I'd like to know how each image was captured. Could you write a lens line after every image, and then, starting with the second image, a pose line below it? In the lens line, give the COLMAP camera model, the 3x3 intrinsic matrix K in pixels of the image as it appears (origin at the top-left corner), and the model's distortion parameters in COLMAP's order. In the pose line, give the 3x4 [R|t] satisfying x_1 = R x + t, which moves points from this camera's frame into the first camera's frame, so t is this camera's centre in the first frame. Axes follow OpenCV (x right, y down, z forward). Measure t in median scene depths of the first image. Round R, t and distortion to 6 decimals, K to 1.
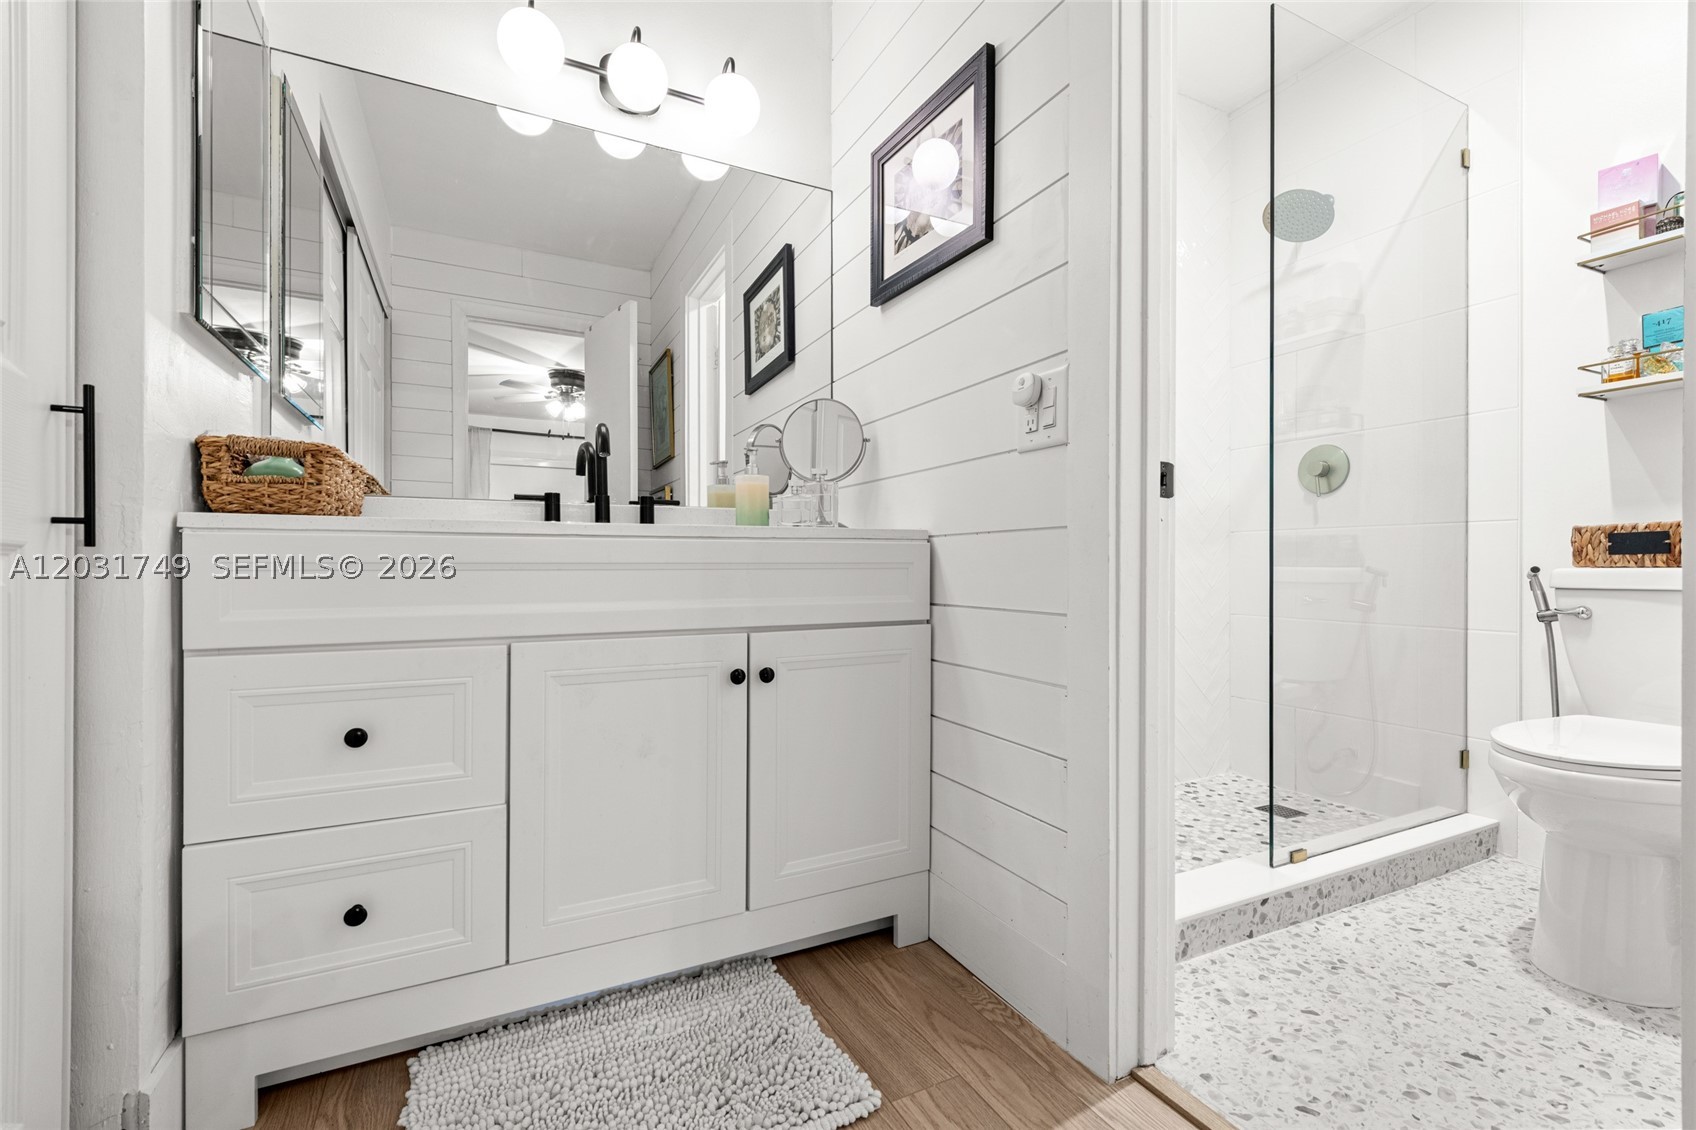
lens RADIAL K [[732.2, 0, 842.9], [0, 732.2, 568.8], [0, 0, 1]] dist [0.012098, -0.005142]
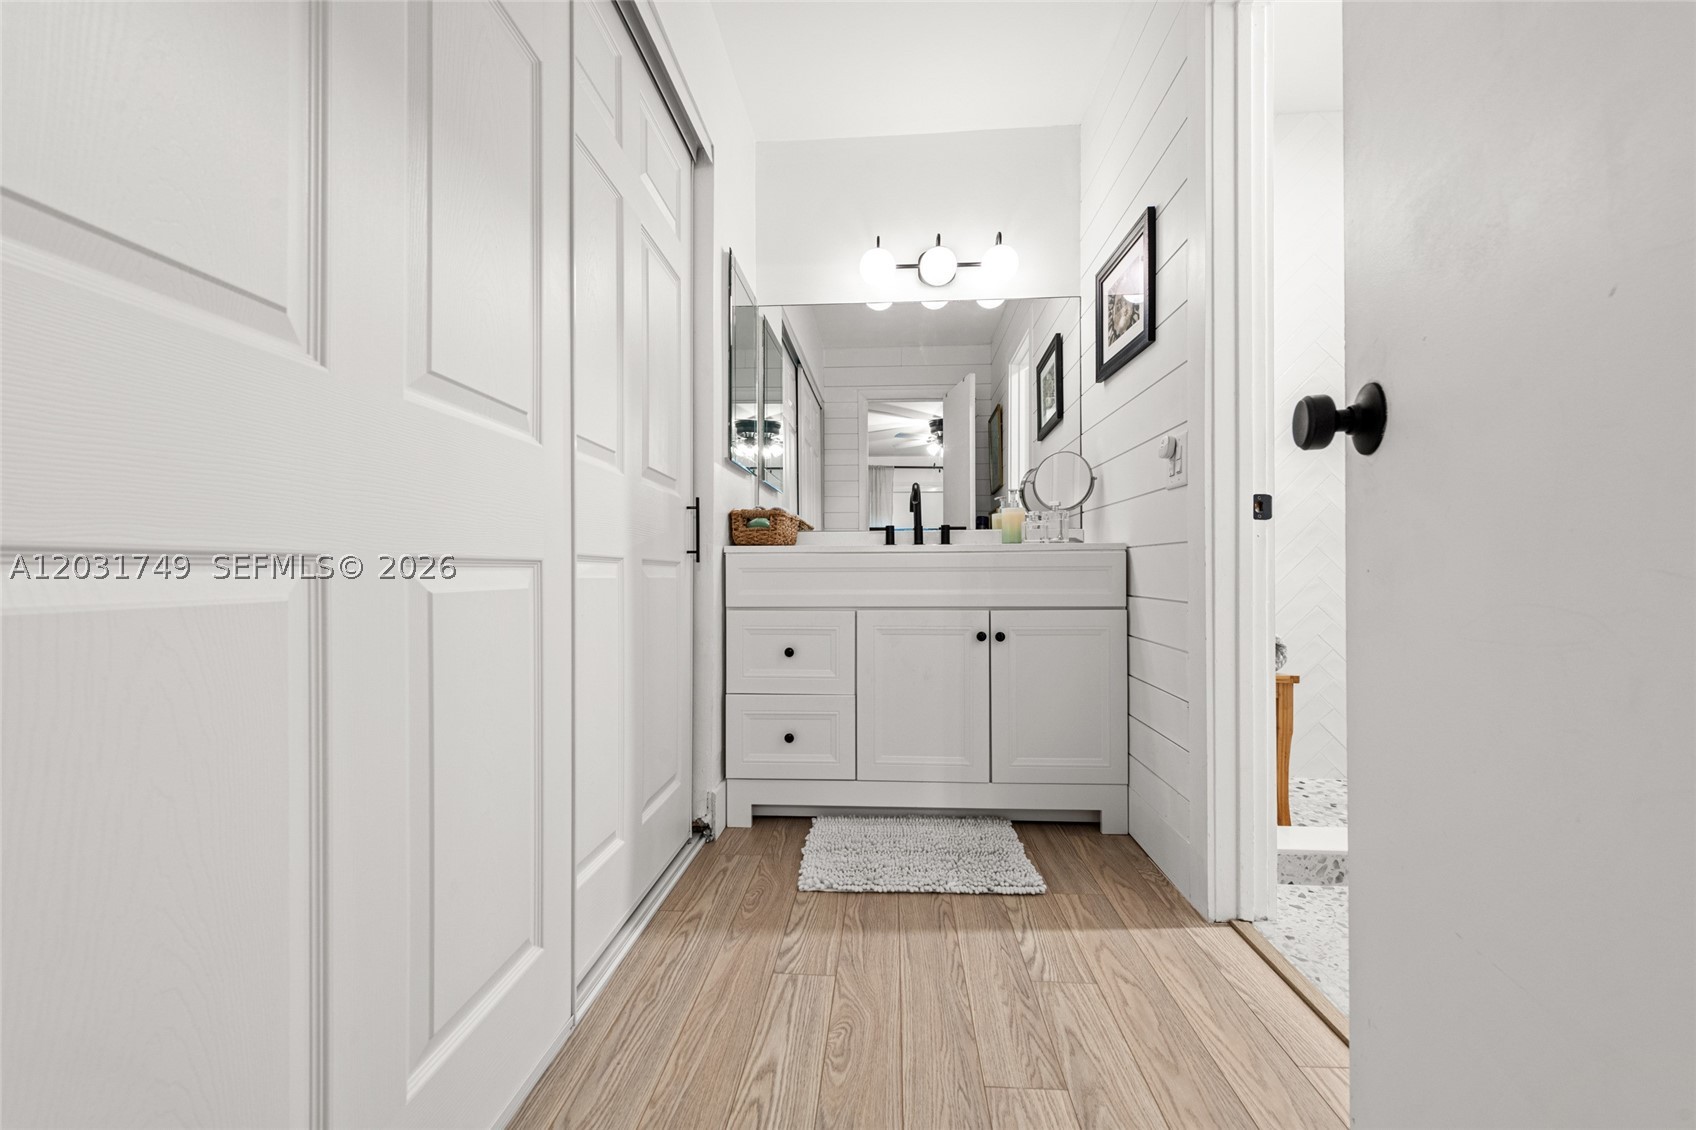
lens RADIAL K [[672.2, 0, 856.1], [0, 672.2, 565.3], [0, 0, 1]] dist [0.013451, -0.003734]
pose [[0.862471, -0.005720, -0.506074, 0.354592], [0.002692, 0.999974, -0.006715, -0.002489], [0.506099, 0.004430, 0.862464, -0.415093]]
